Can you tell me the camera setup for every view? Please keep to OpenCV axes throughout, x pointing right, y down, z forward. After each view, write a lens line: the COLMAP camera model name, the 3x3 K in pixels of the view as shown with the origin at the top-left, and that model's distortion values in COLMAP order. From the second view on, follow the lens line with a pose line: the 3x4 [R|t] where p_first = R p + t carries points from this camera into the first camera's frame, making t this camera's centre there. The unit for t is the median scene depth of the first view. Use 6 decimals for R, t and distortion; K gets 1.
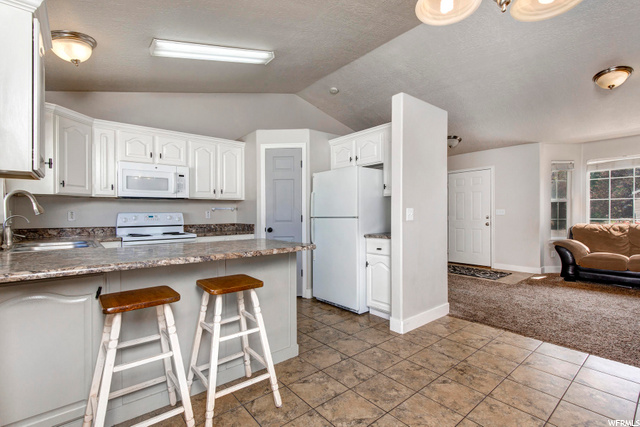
lens RADIAL K [[298.9, 0, 315.1], [0, 298.9, 215.1], [0, 0, 1]] dist [0.003312, 0.000930]
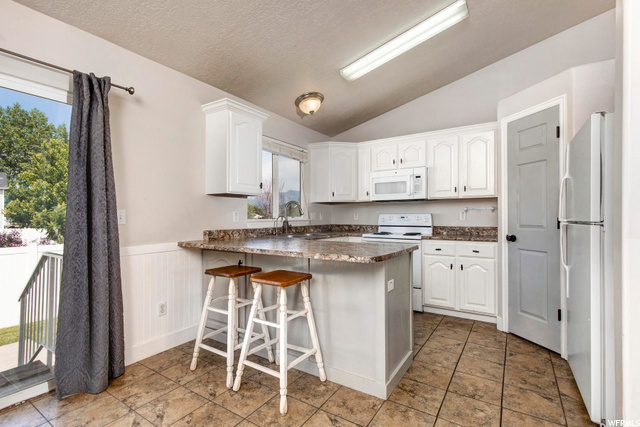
lens RADIAL K [[298.9, 0, 316.5], [0, 298.9, 210.4], [0, 0, 1]] dist [0.003312, 0.000930]
pose [[0.305750, -0.012565, -0.952029, 0.462103], [-0.004944, 0.999878, -0.014785, -0.003610], [0.952099, 0.009228, 0.305650, 0.437924]]
